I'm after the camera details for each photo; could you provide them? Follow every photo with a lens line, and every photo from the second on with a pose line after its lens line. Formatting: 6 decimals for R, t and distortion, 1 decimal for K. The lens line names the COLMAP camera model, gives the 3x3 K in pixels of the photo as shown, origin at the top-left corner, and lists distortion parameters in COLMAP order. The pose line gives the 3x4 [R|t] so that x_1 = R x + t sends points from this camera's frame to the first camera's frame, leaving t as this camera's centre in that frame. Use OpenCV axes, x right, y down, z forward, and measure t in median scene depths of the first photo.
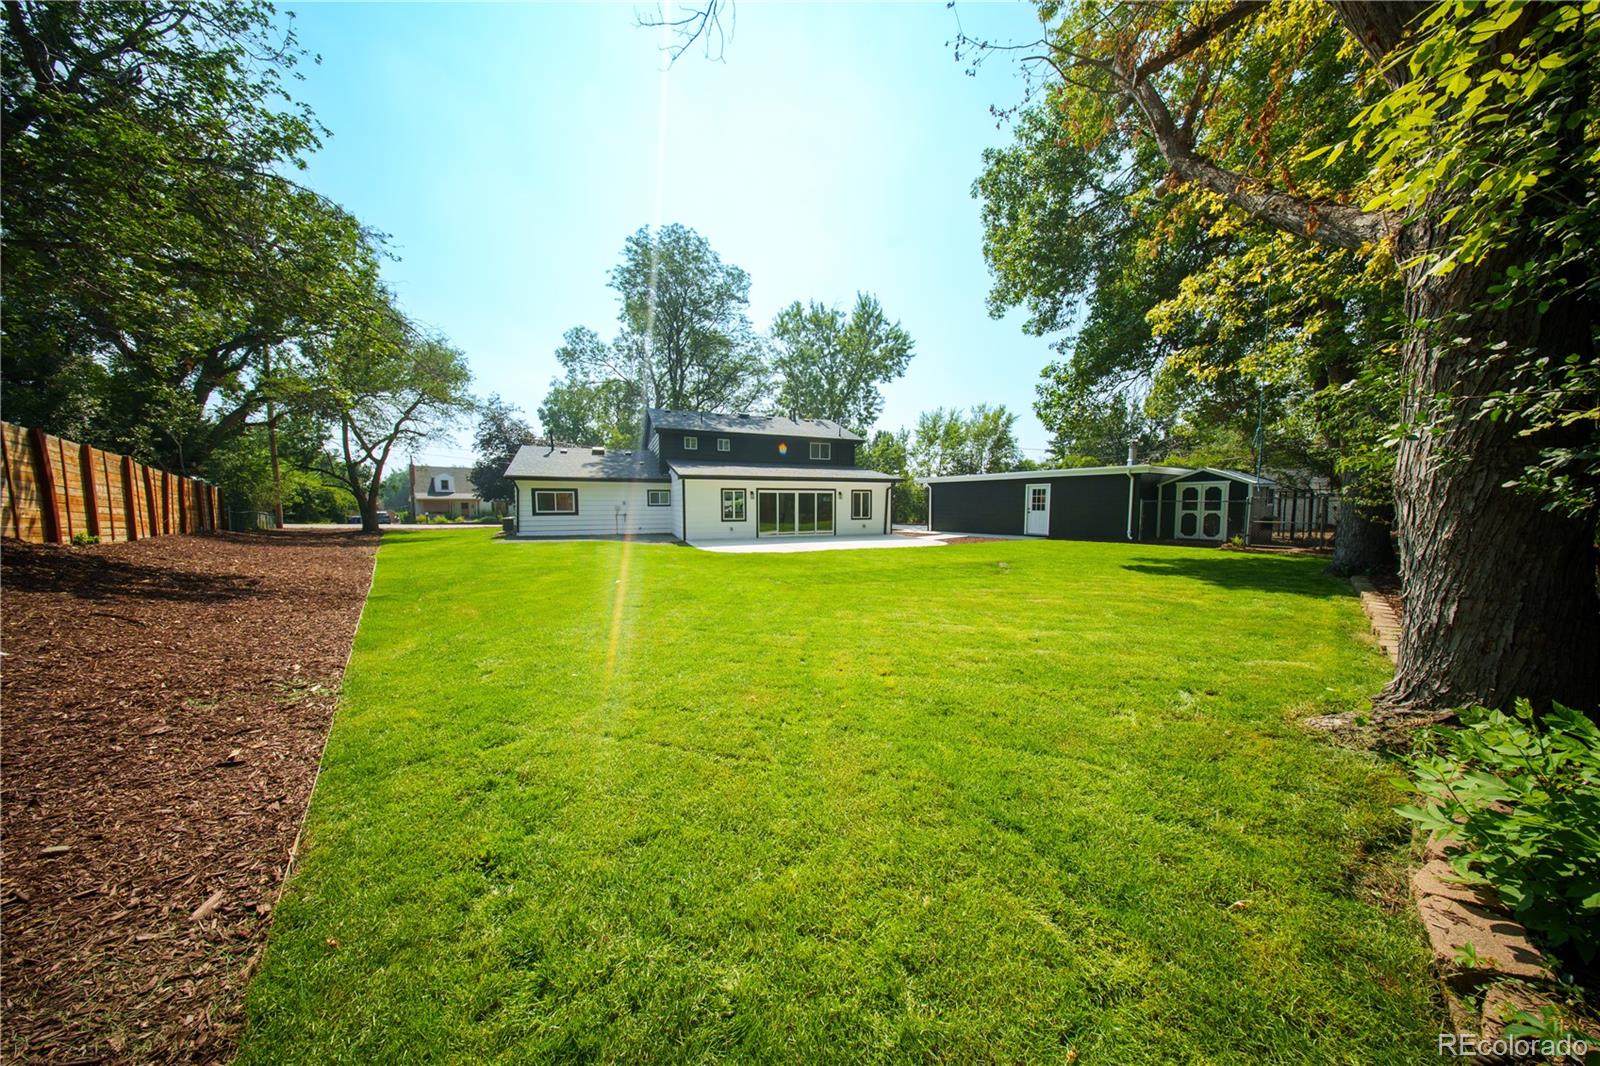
lens RADIAL K [[462.3, 0, 798.3], [0, 462.3, 537.5], [0, 0, 1]] dist [-0.000073, -0.000040]
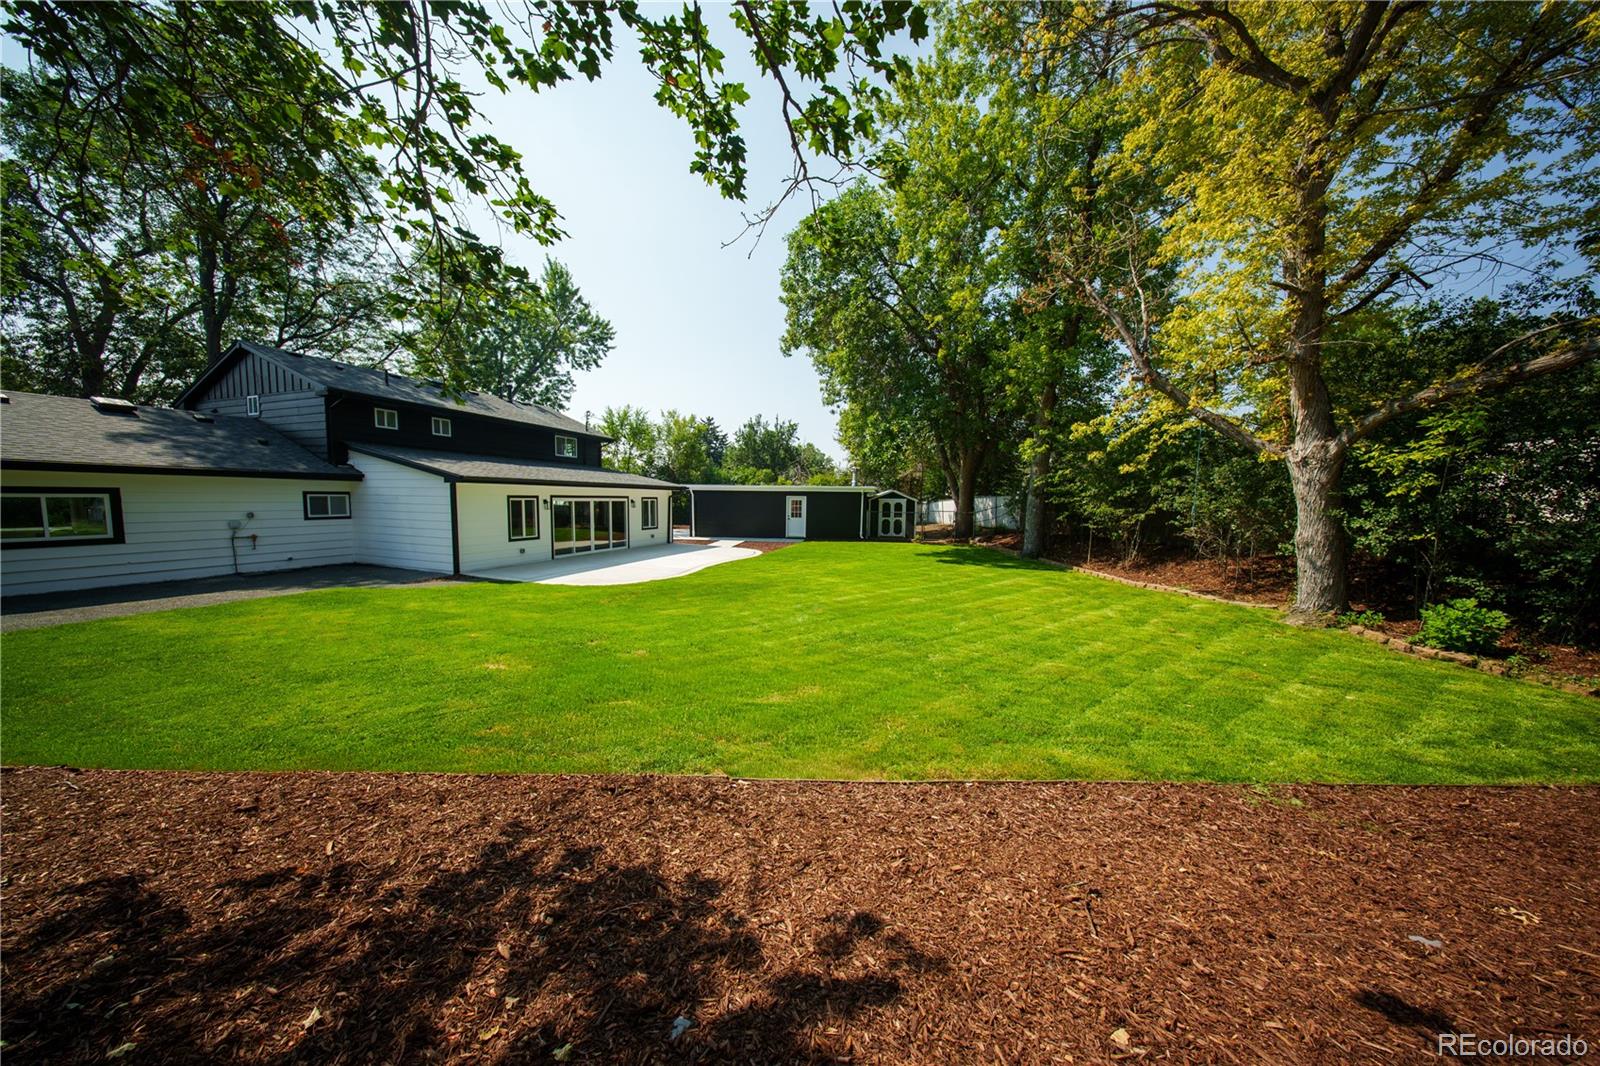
lens RADIAL K [[462.3, 0, 798.3], [0, 462.3, 537.5], [0, 0, 1]] dist [-0.000073, -0.000040]
pose [[0.664665, -0.051120, 0.745390, -0.380641], [0.039583, 0.998665, 0.033193, -0.044049], [-0.746092, 0.007442, 0.665801, 0.169482]]
